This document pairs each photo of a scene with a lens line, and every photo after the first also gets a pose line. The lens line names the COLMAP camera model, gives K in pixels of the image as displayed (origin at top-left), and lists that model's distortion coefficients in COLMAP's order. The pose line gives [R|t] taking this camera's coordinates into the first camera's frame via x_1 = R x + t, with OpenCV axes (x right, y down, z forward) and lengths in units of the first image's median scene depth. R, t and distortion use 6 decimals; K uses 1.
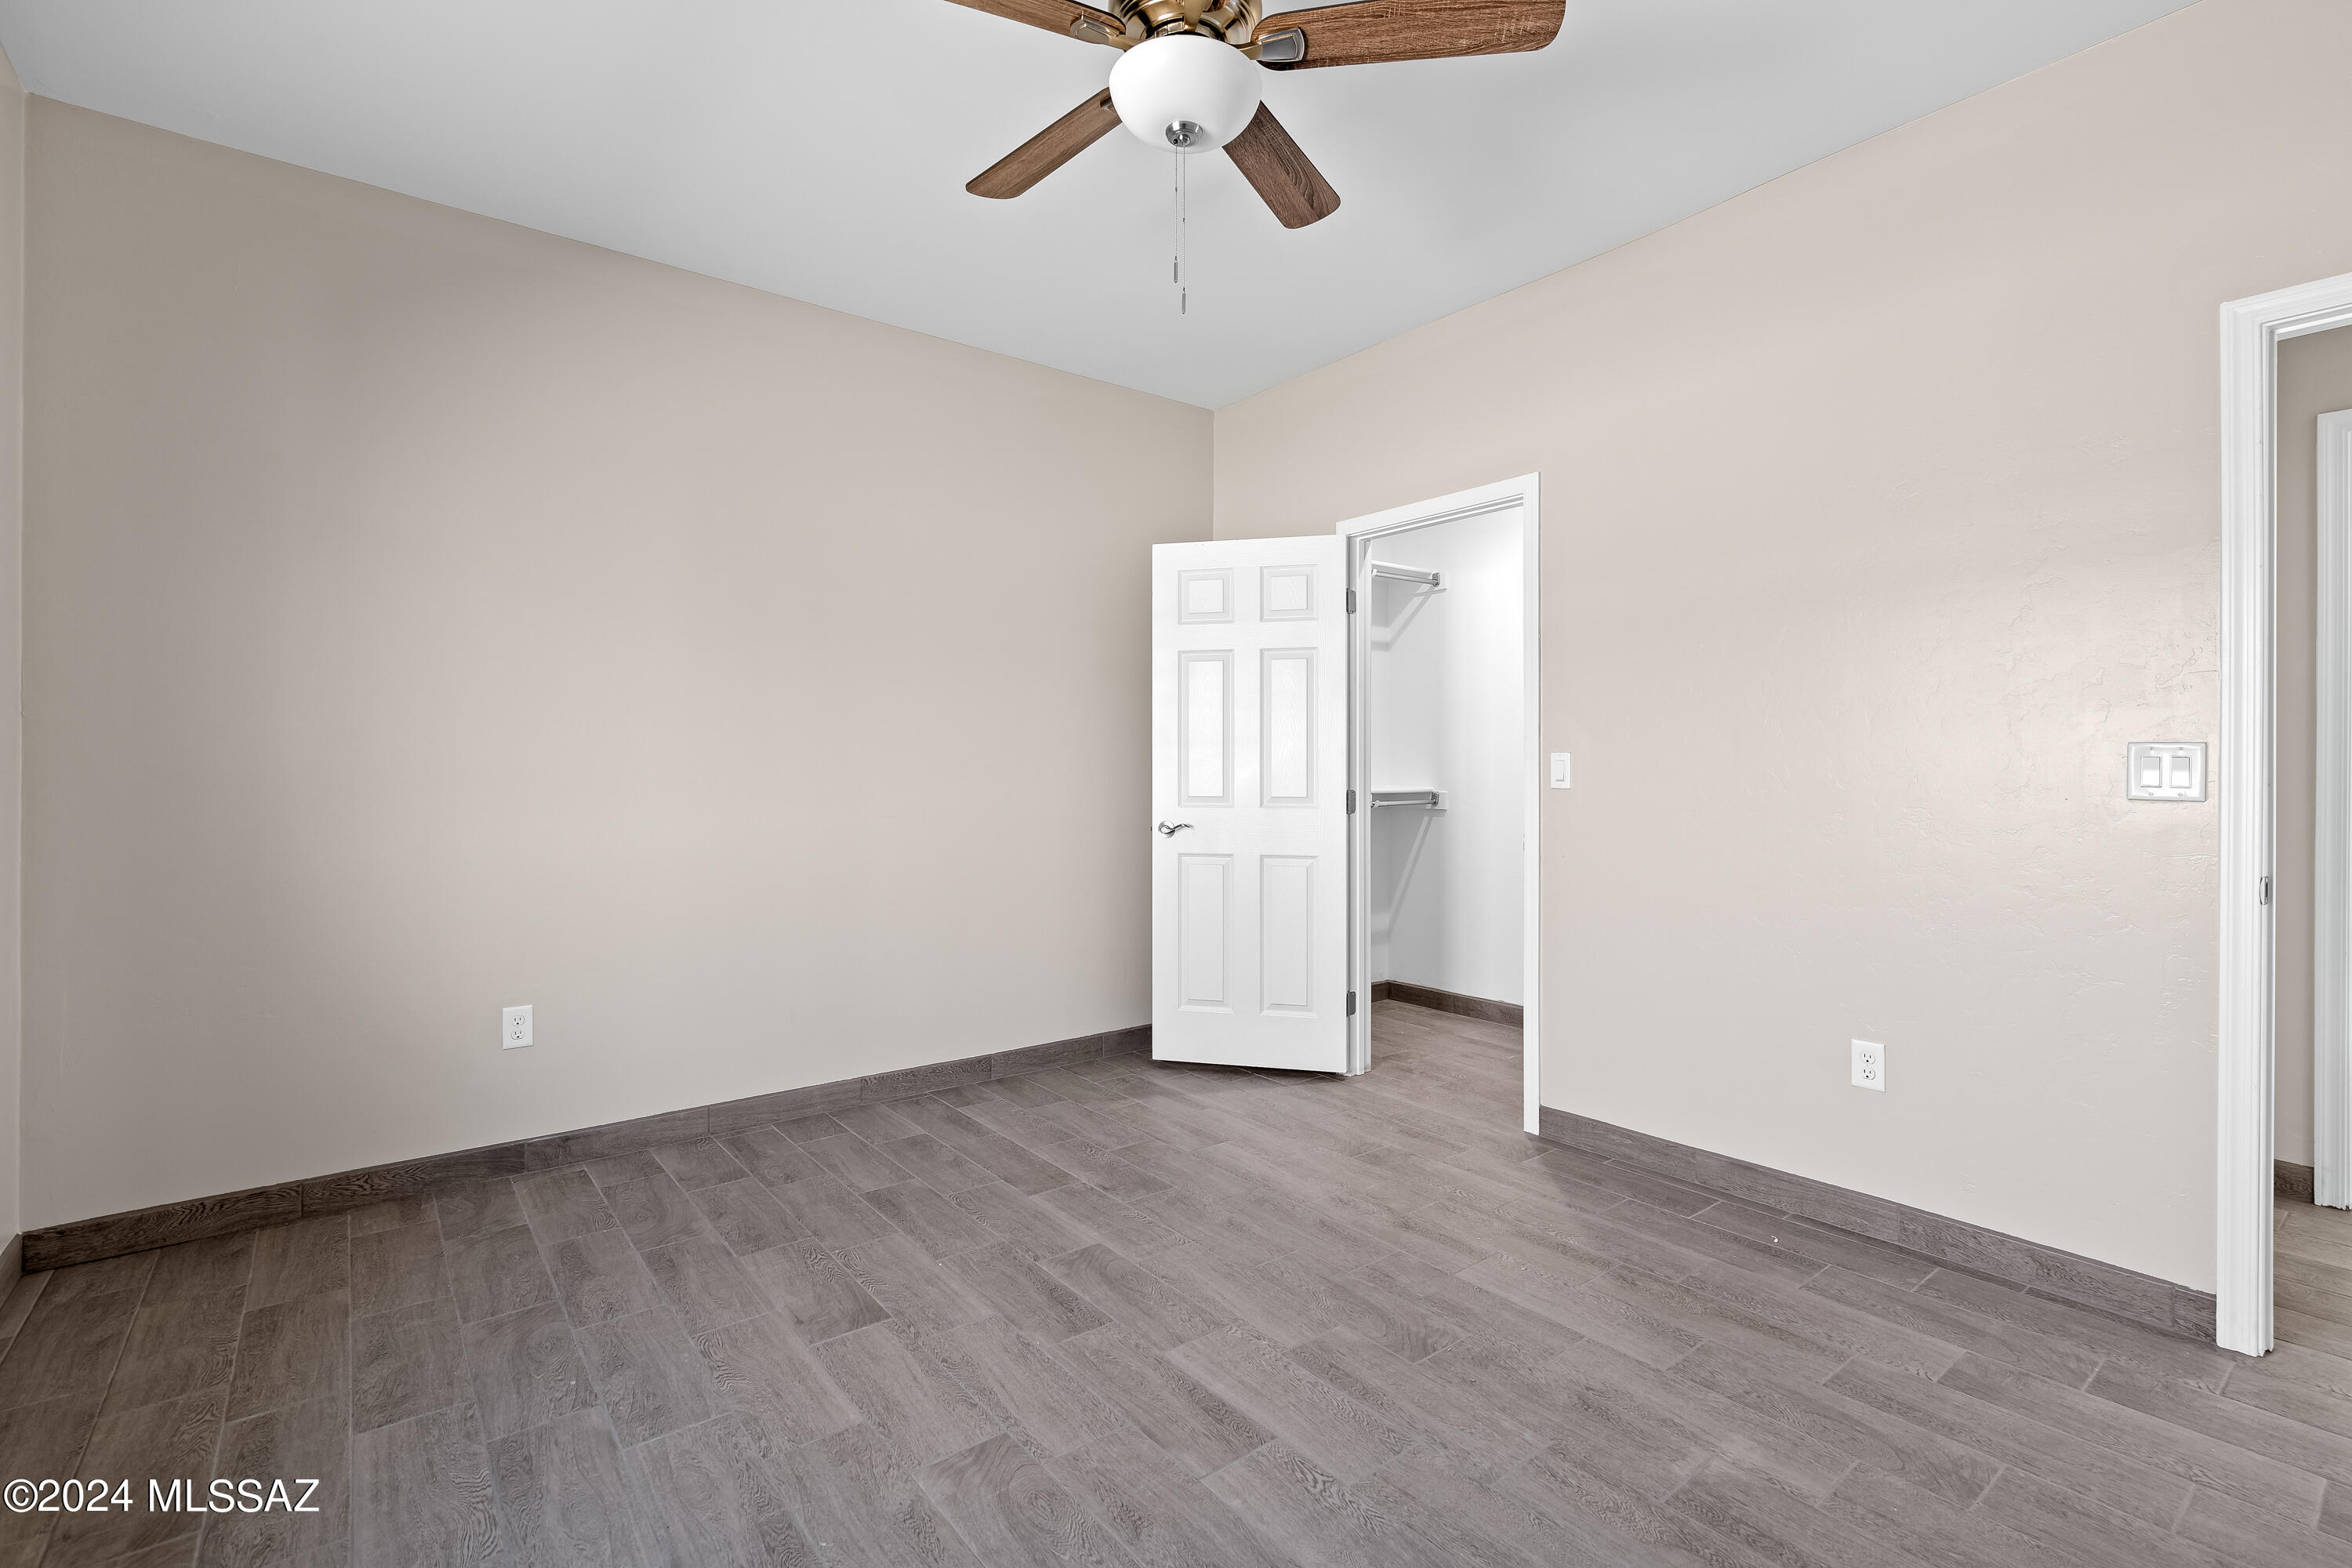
lens RADIAL K [[1086.2, 0, 1163.0], [0, 1086.2, 780.5], [0, 0, 1]] dist [-0.000756, -0.000145]
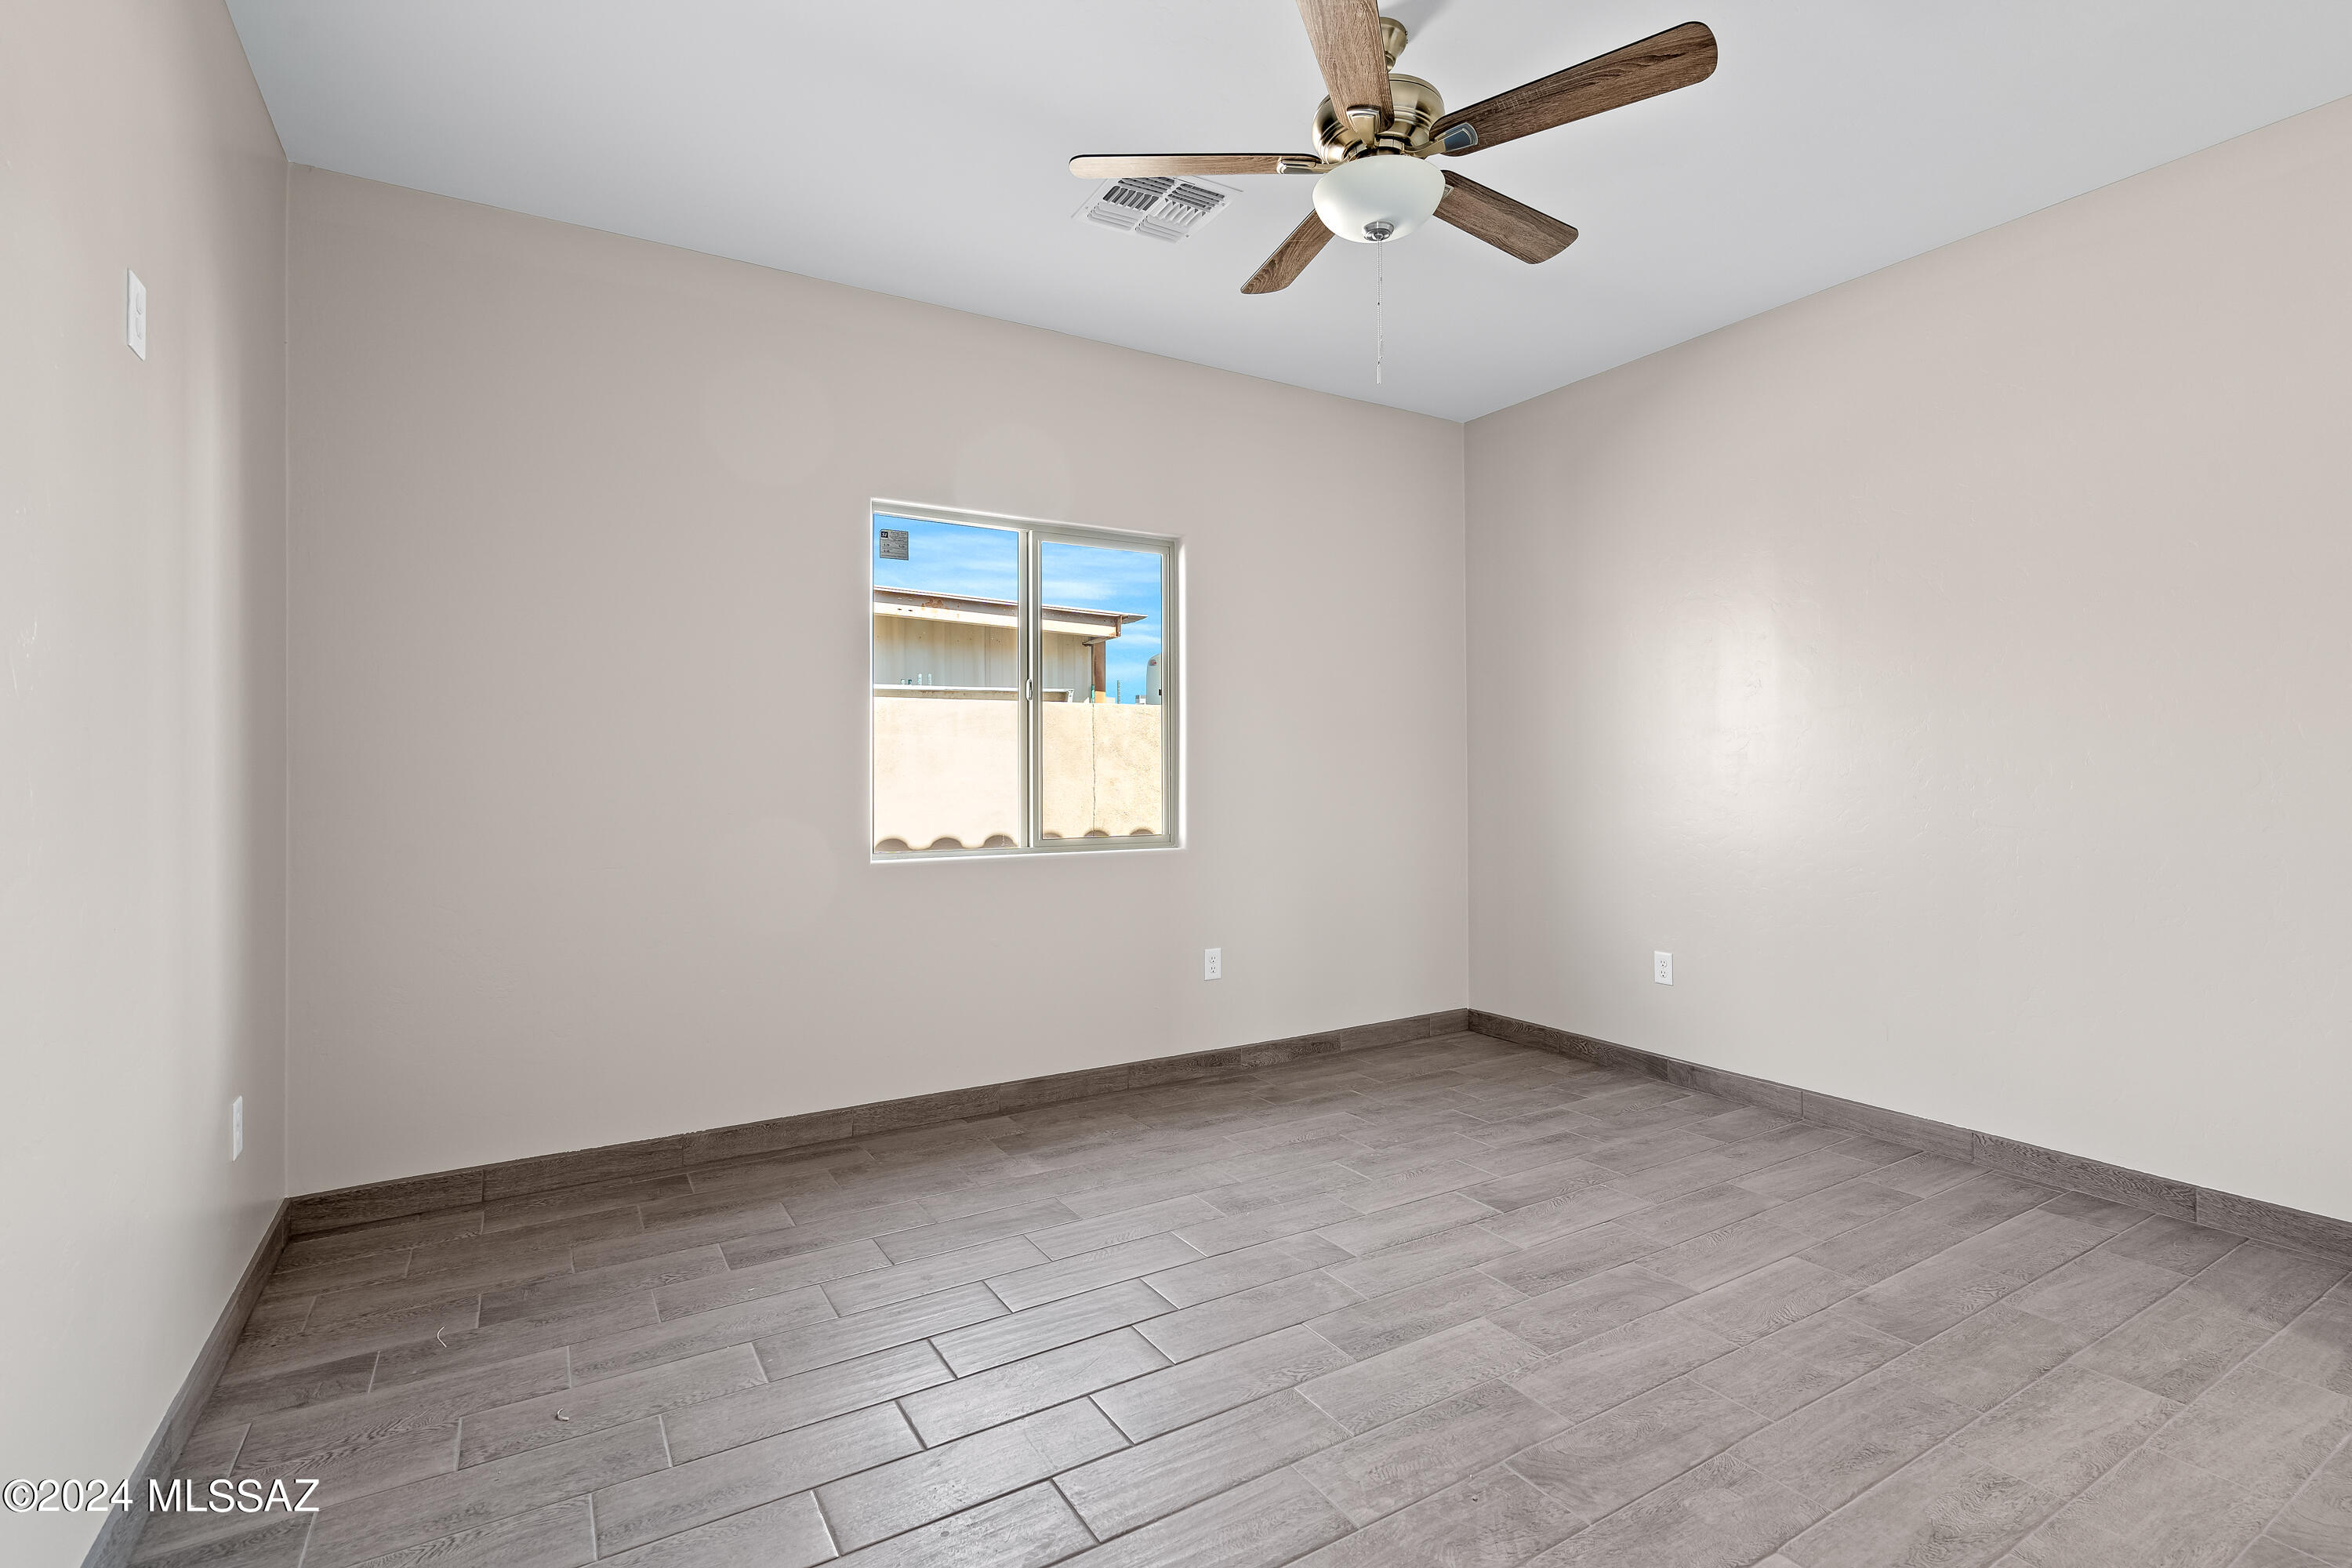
lens RADIAL K [[1086.2, 0, 1172.9], [0, 1086.2, 777.6], [0, 0, 1]] dist [-0.000756, -0.000145]
pose [[-0.128657, 0.004911, -0.991677, 0.830388], [-0.003536, 0.999979, 0.005411, -0.005476], [0.991683, 0.004203, -0.128637, 0.634604]]
